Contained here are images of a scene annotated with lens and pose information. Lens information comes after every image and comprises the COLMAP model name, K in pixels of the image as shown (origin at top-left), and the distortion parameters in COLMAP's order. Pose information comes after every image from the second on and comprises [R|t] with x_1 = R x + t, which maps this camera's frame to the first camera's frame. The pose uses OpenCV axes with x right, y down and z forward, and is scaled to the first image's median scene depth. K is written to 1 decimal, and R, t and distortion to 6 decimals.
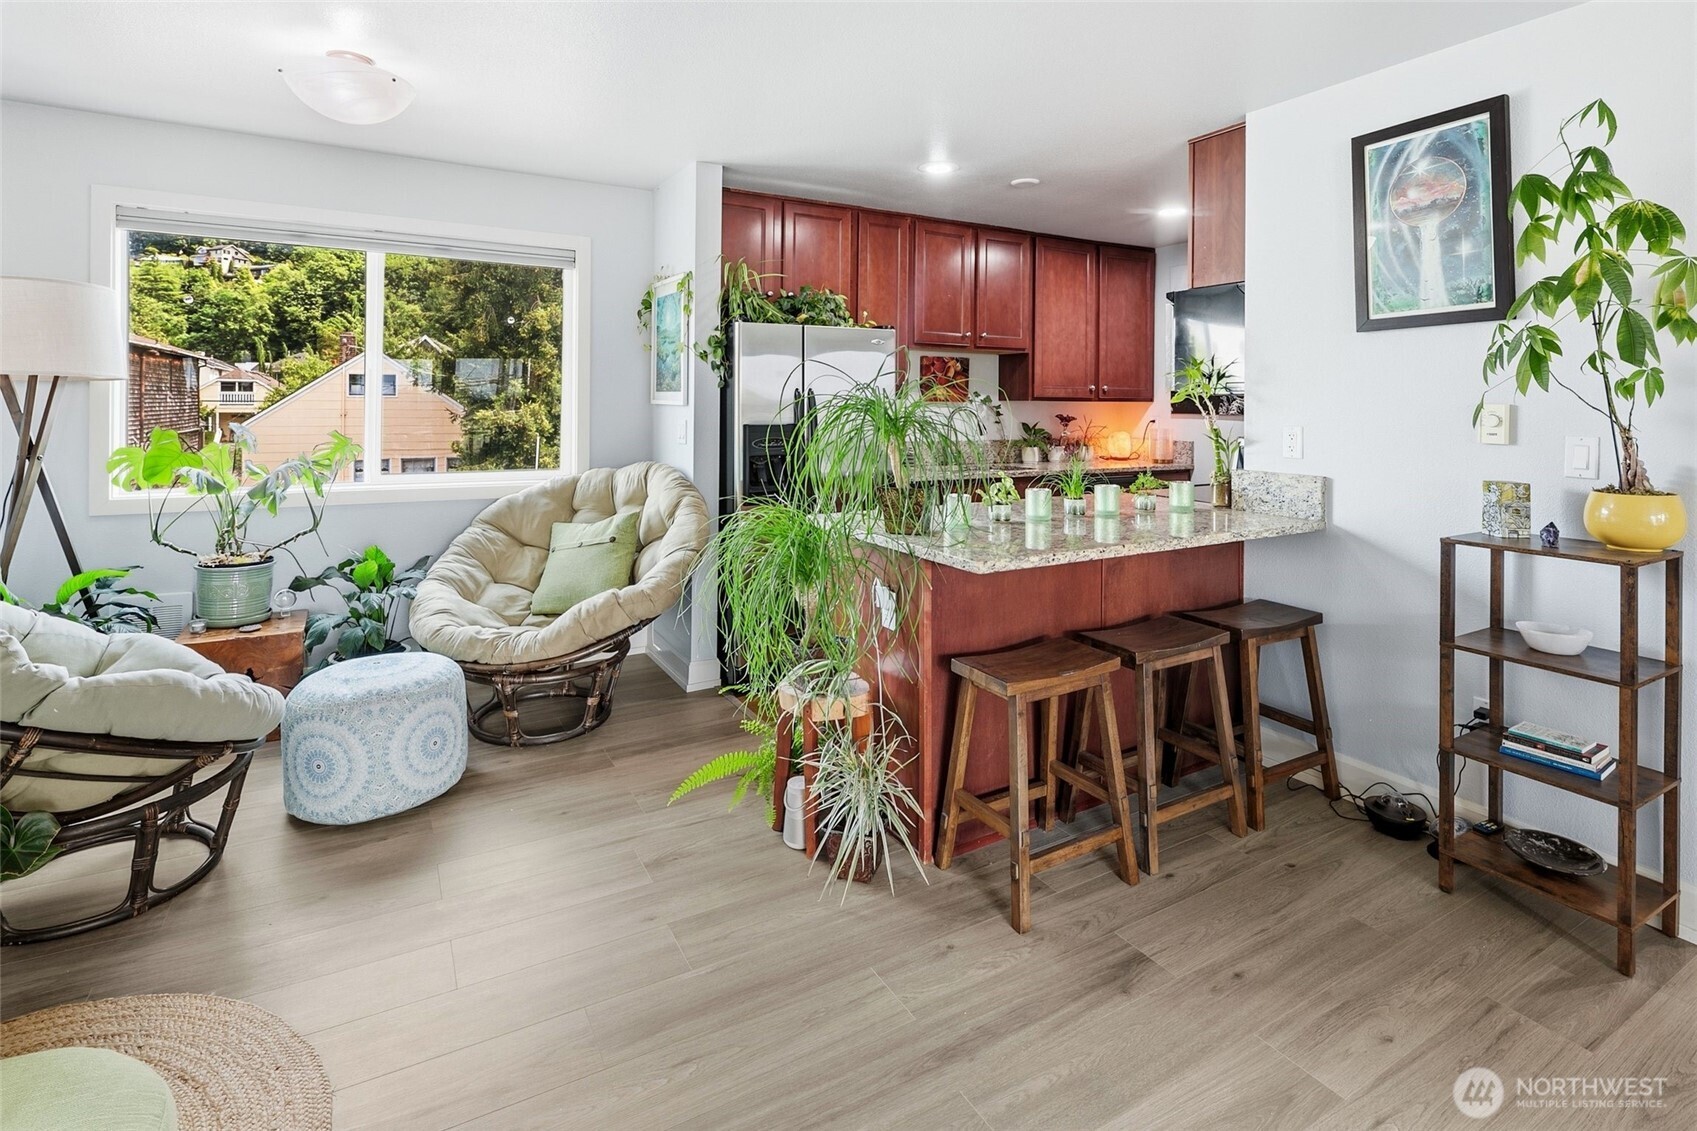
lens RADIAL K [[826.4, 0, 839.7], [0, 826.4, 399.1], [0, 0, 1]] dist [0.003804, 0.000593]
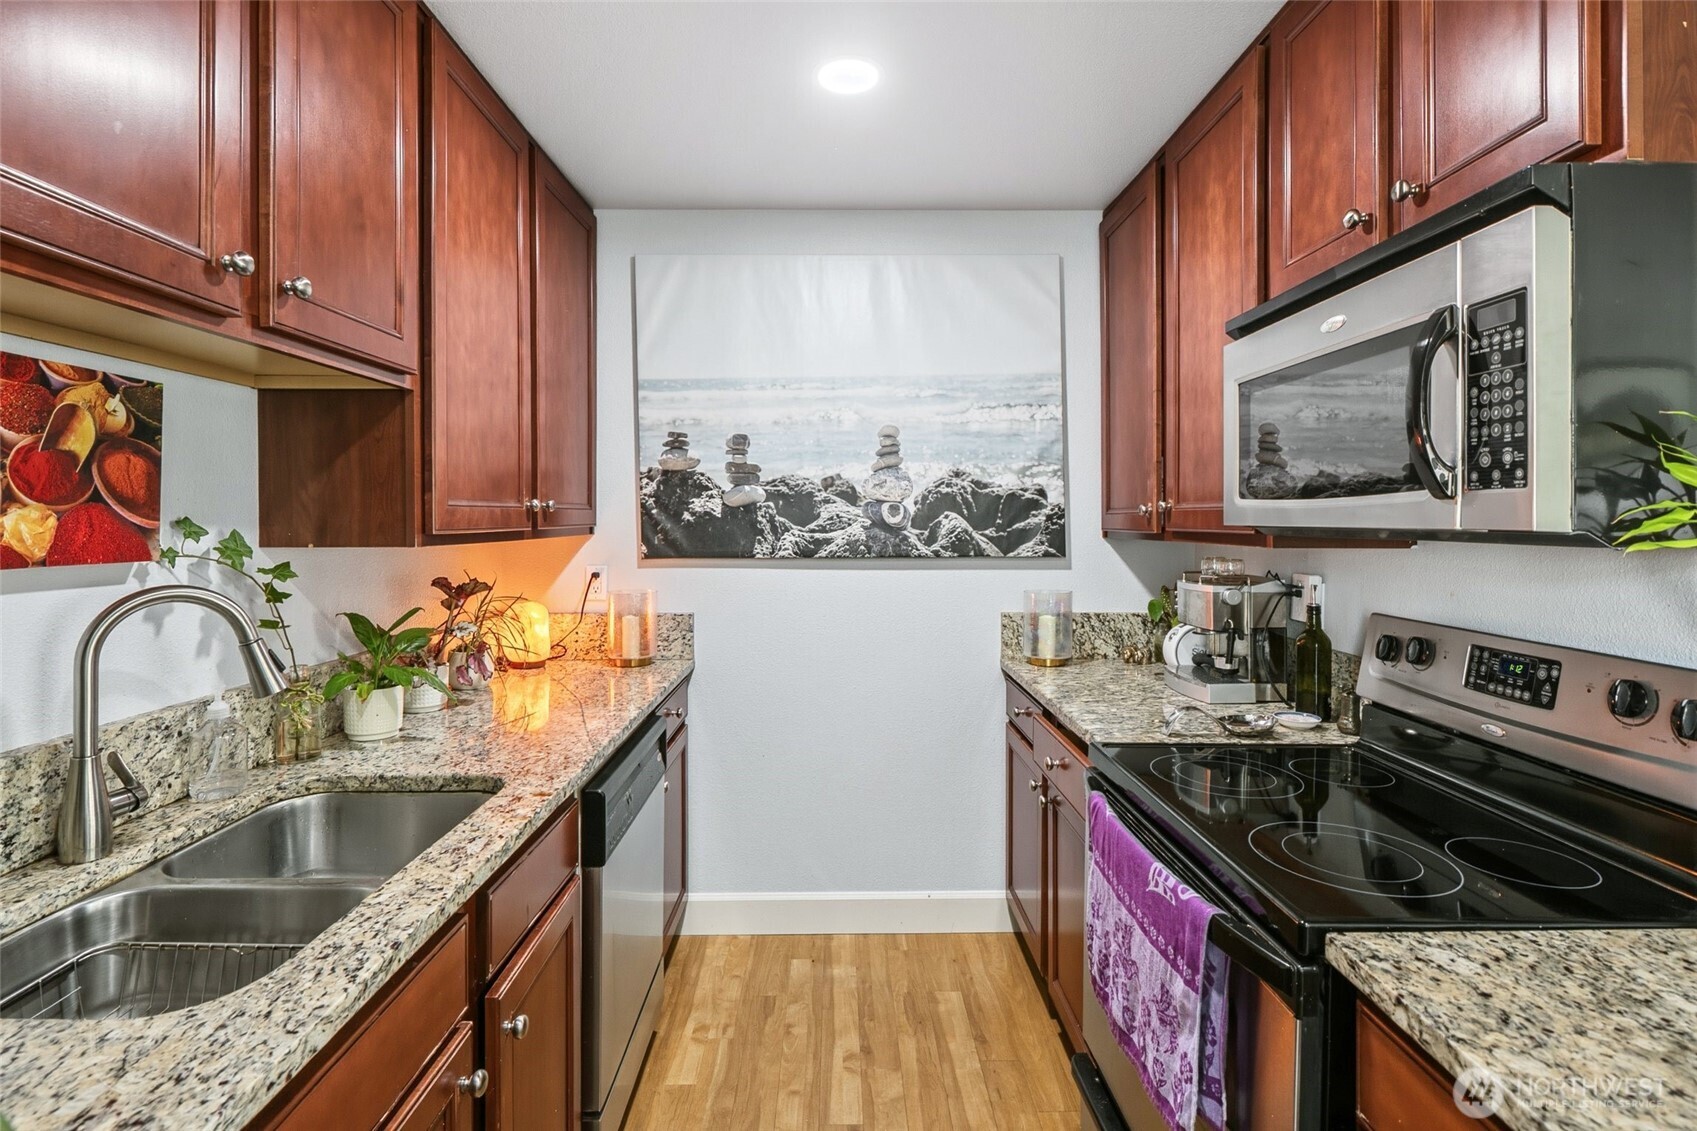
lens RADIAL K [[826.4, 0, 834.1], [0, 826.4, 513.7], [0, 0, 1]] dist [0.003804, 0.000593]
pose [[0.511901, -0.003581, 0.859037, 0.057910], [0.004521, 0.999989, 0.001475, -0.012813], [-0.859033, 0.003128, 0.511911, 0.901715]]
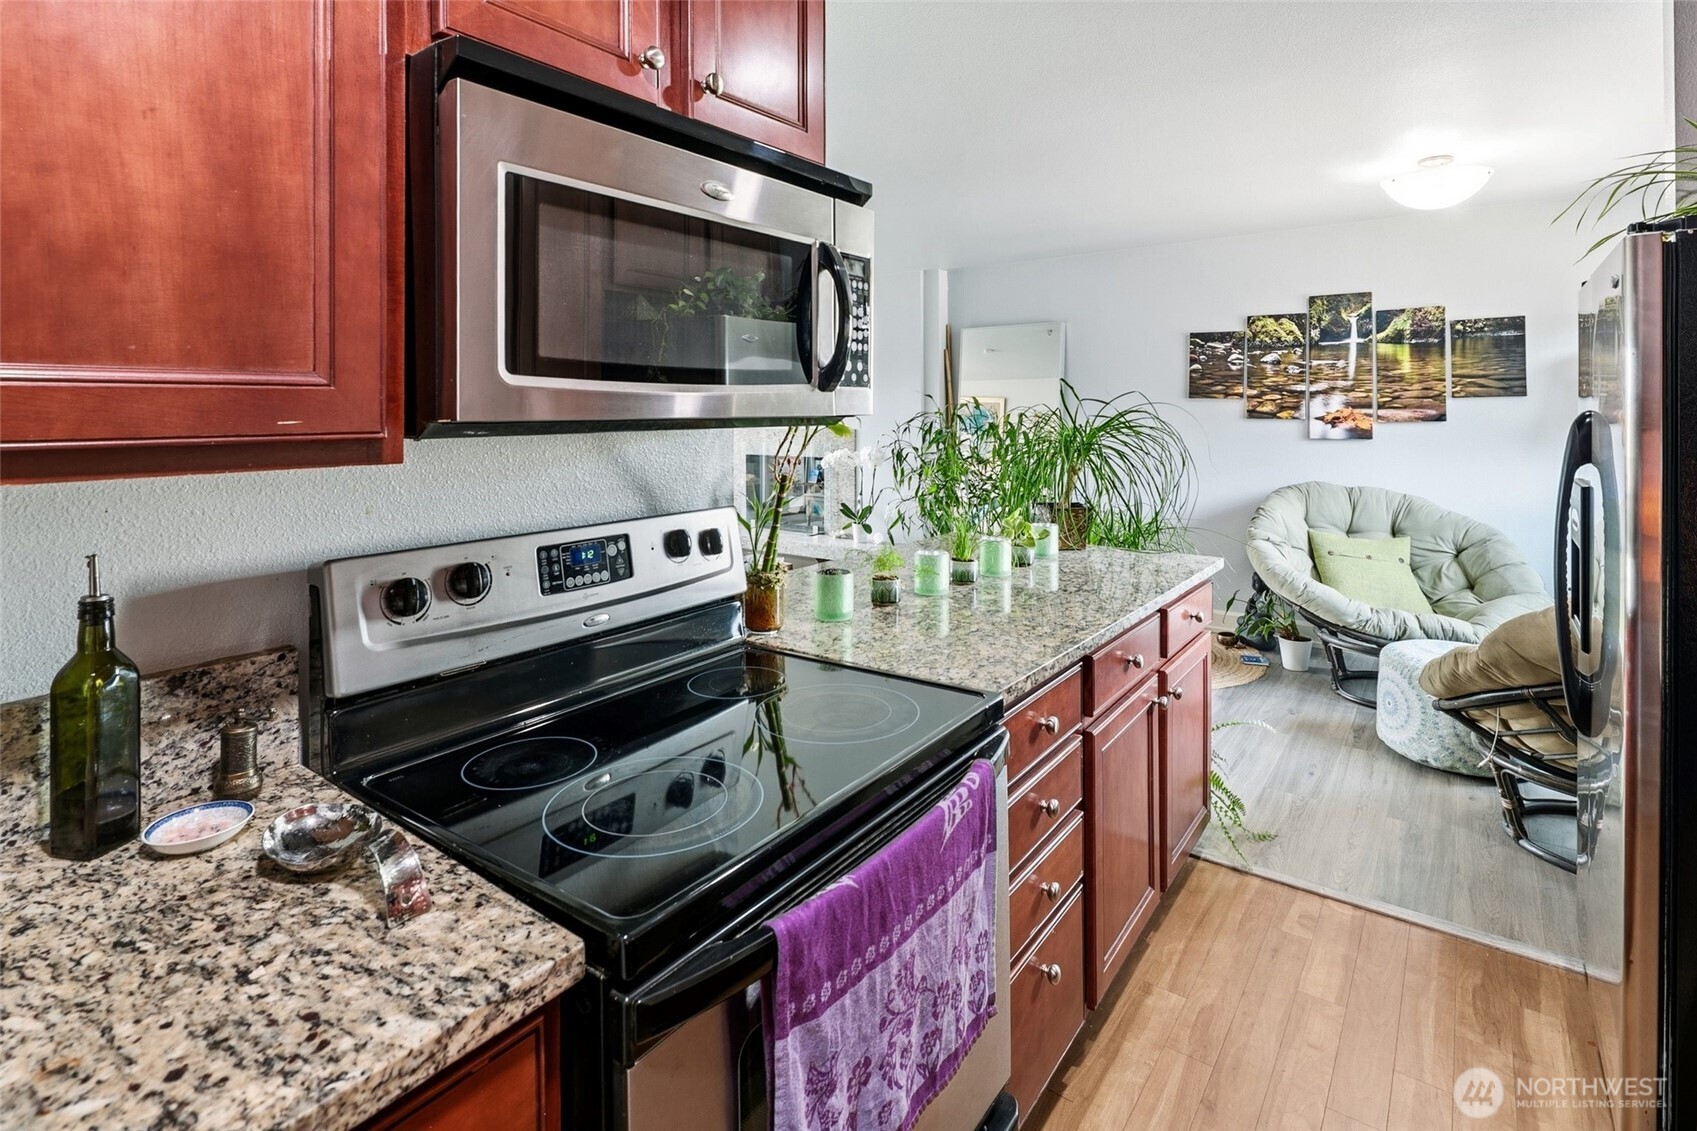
lens RADIAL K [[826.4, 0, 864.3], [0, 826.4, 417.3], [0, 0, 1]] dist [0.003804, 0.000593]
pose [[-0.907967, -0.003951, -0.419022, 0.481123], [-0.005645, 0.999980, 0.002804, -0.007116], [0.419003, 0.004911, -0.907972, 1.164008]]
